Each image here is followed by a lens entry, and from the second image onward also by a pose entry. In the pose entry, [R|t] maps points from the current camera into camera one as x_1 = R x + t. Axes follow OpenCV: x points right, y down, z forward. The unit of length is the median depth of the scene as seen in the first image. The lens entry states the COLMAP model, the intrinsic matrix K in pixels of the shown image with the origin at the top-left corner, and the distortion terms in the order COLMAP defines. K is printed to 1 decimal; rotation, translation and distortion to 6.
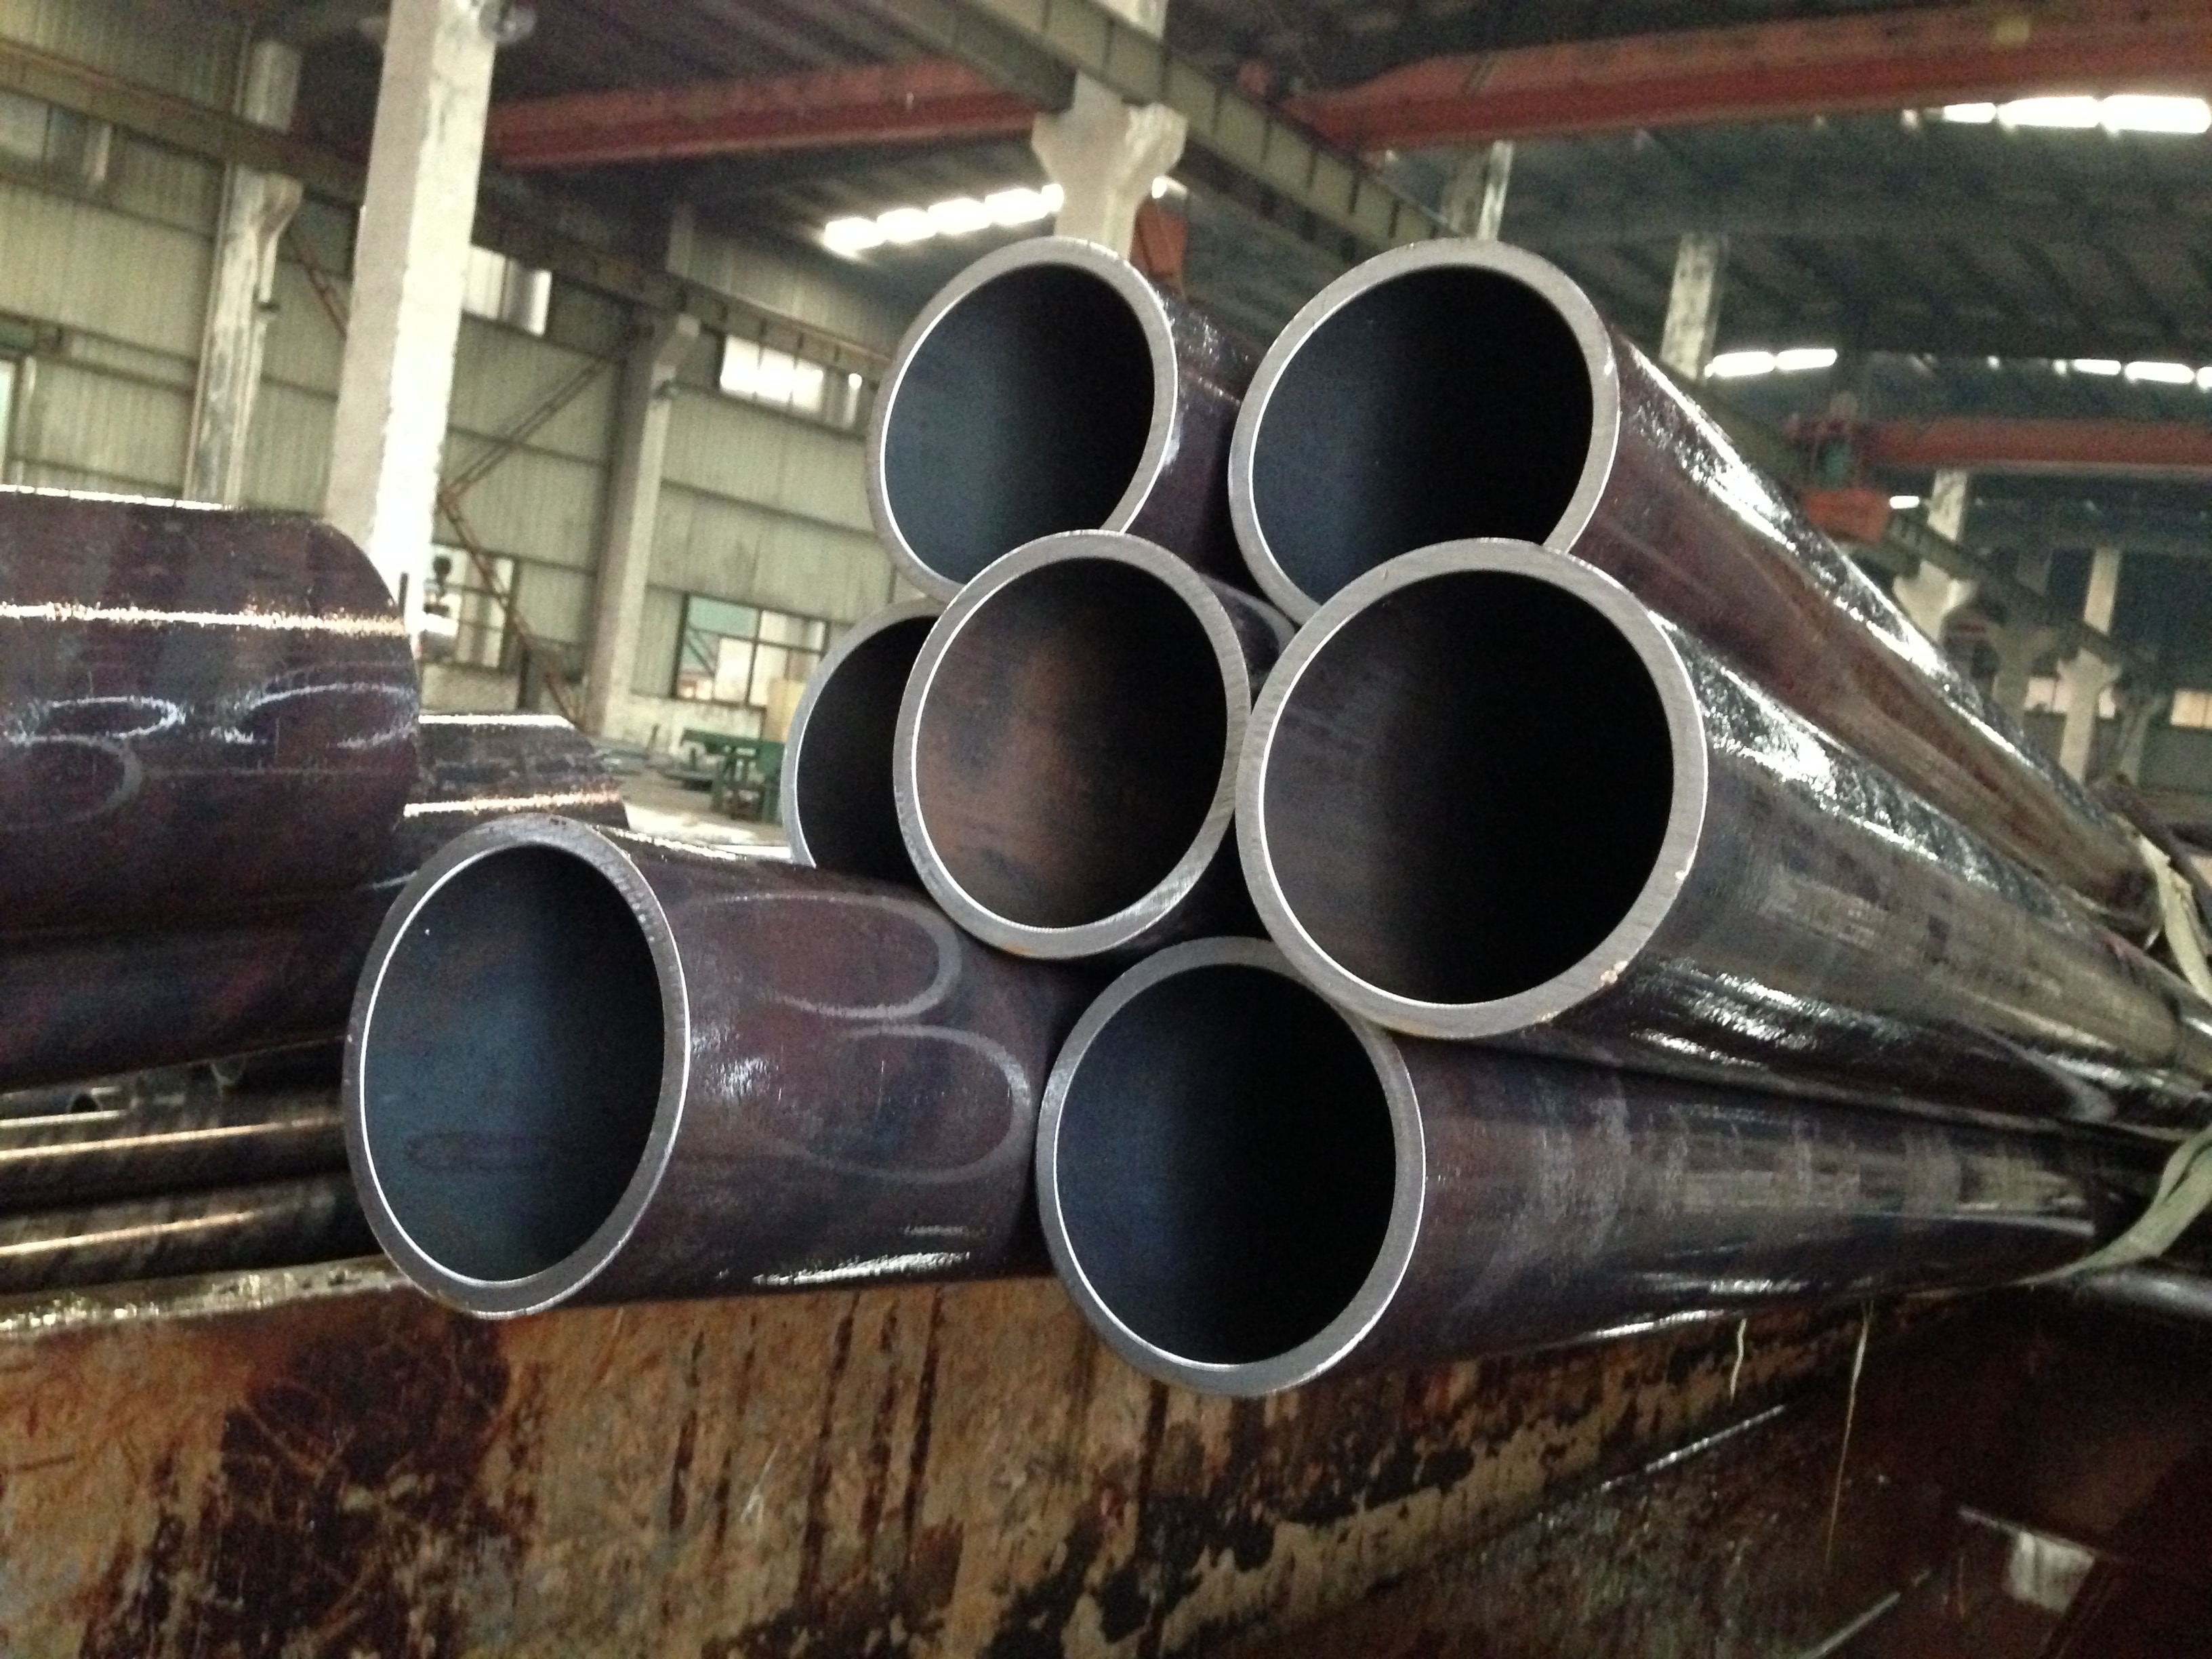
lens RADIAL K [[2113.8, 0, 1106.0], [0, 2113.8, 829.5], [0, 0, 1]] dist [0.145771, -0.279885]
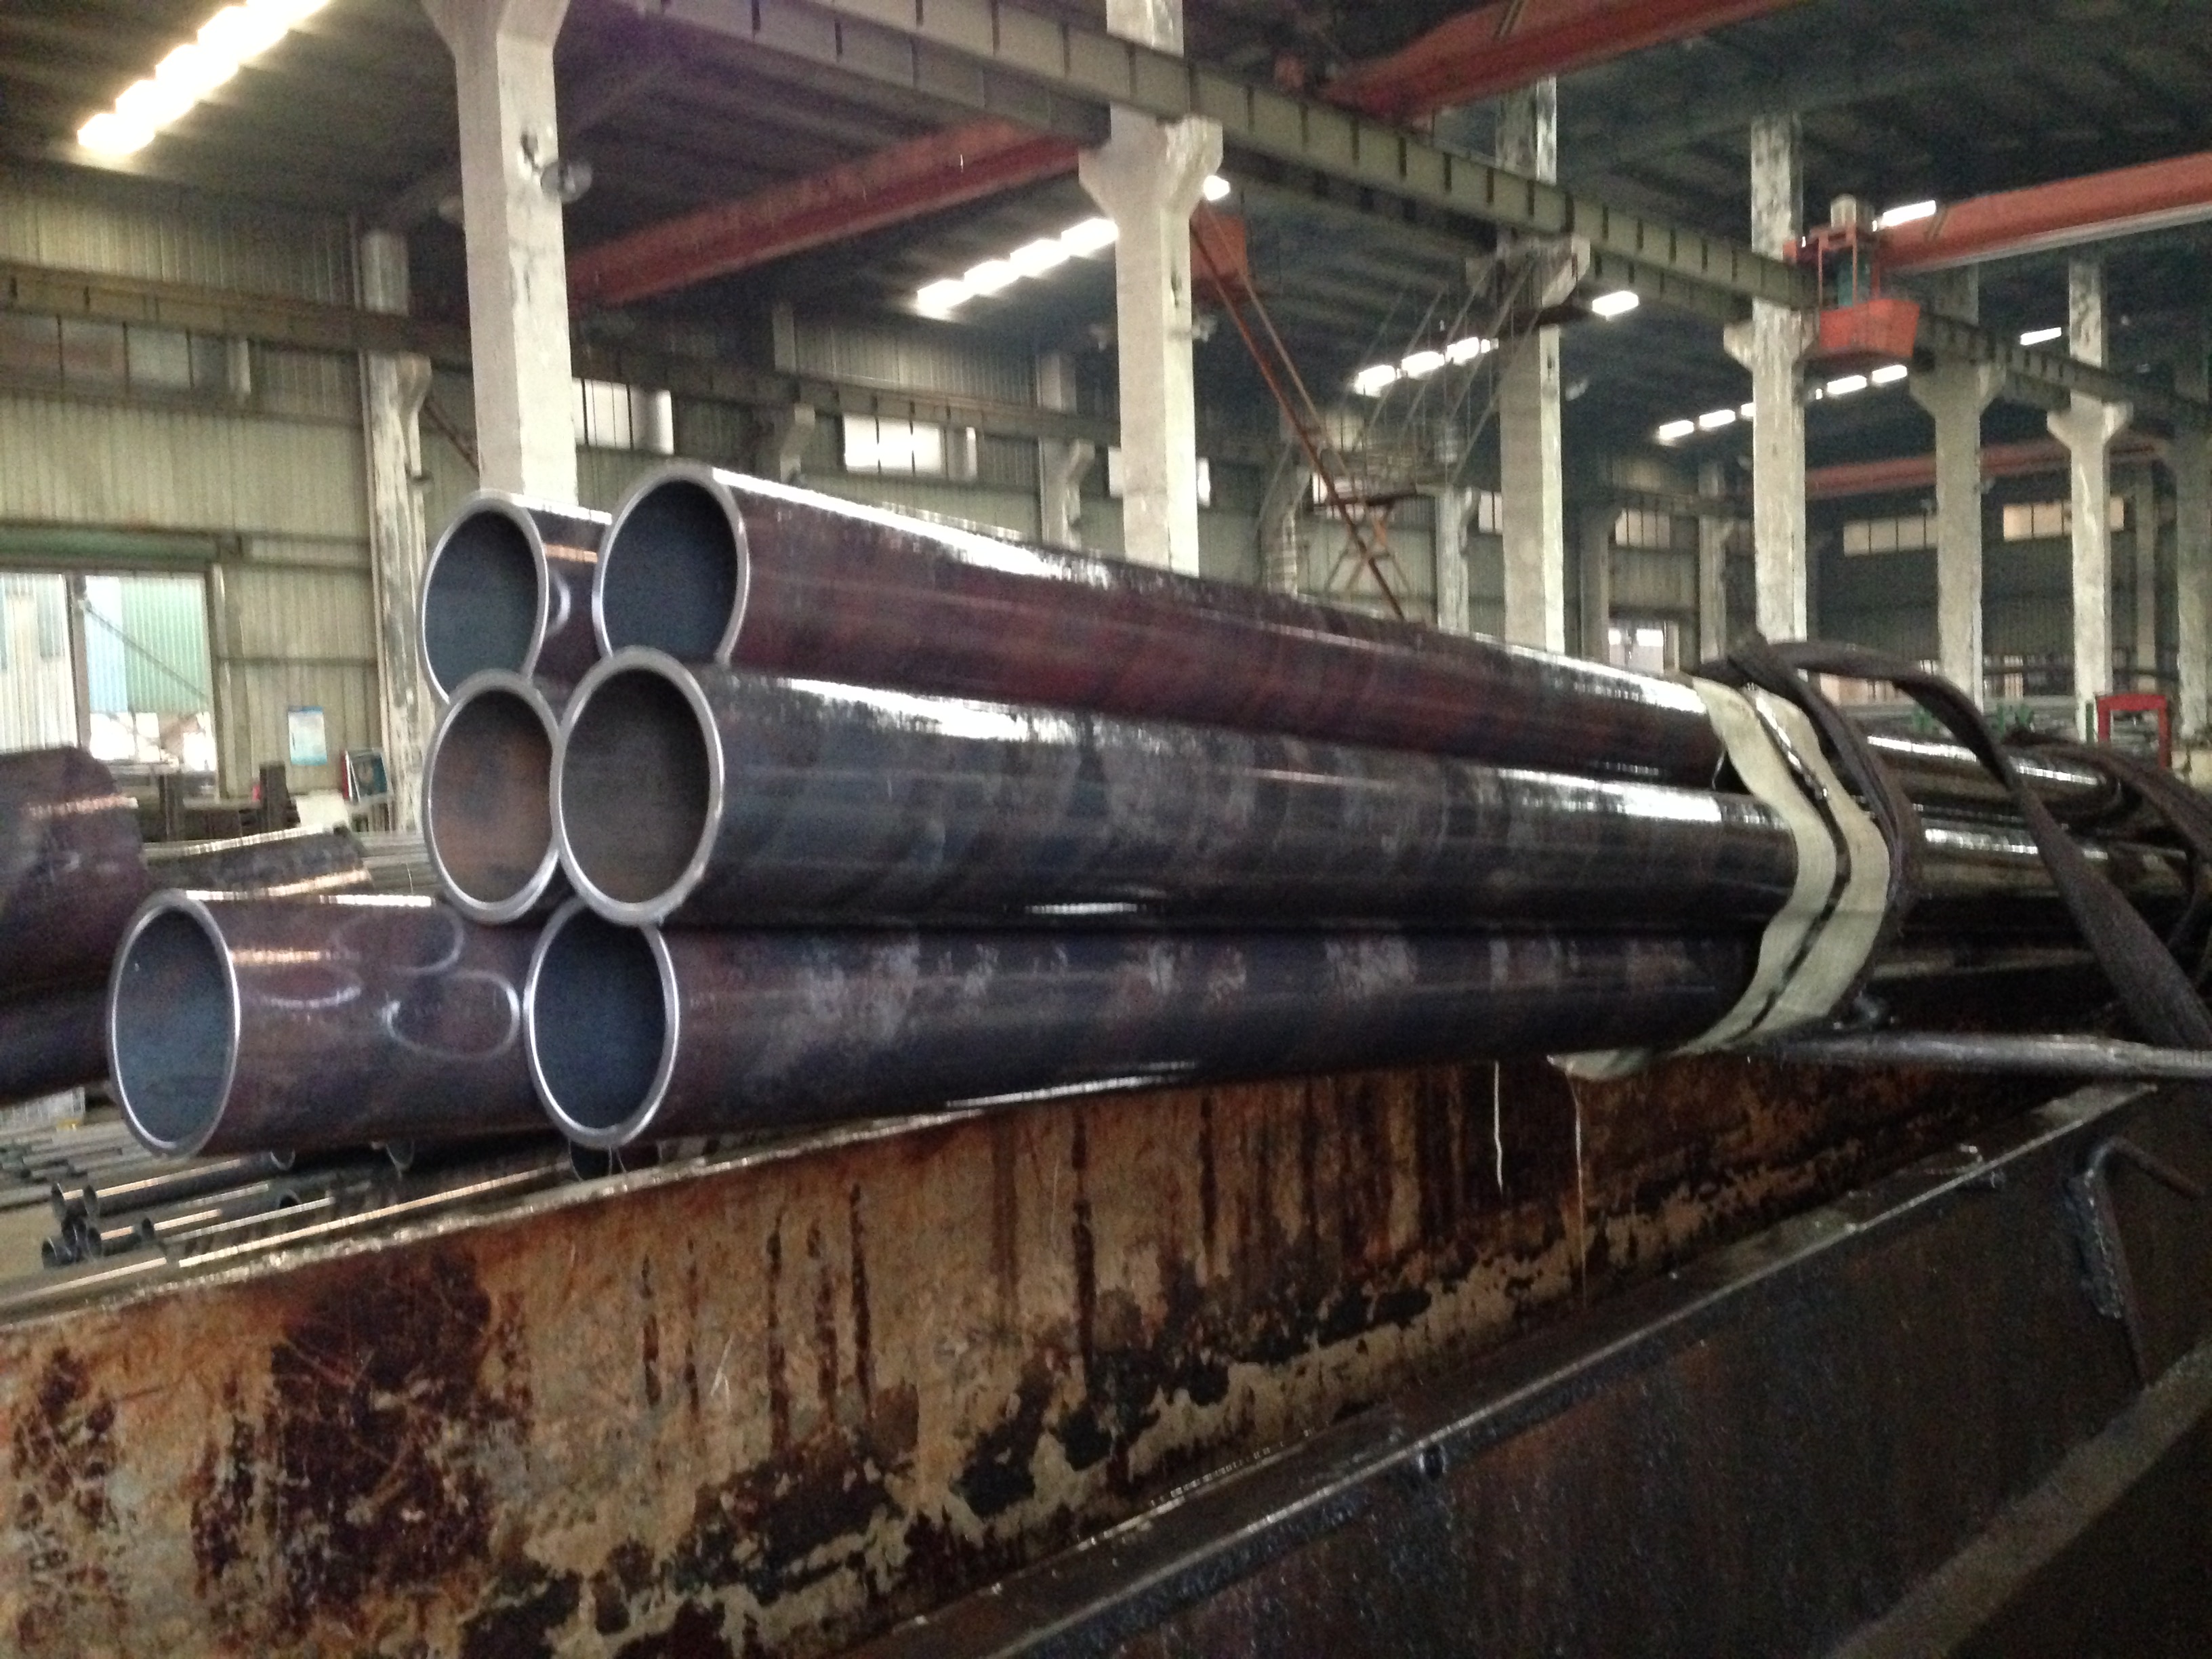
lens RADIAL K [[2099.0, 0, 1106.0], [0, 2099.0, 829.5], [0, 0, 1]] dist [0.126843, -0.170903]
pose [[0.978278, -0.181237, -0.100628, 0.198835], [0.181017, 0.983414, -0.011392, 0.029405], [0.101023, -0.007071, 0.994859, -0.207125]]
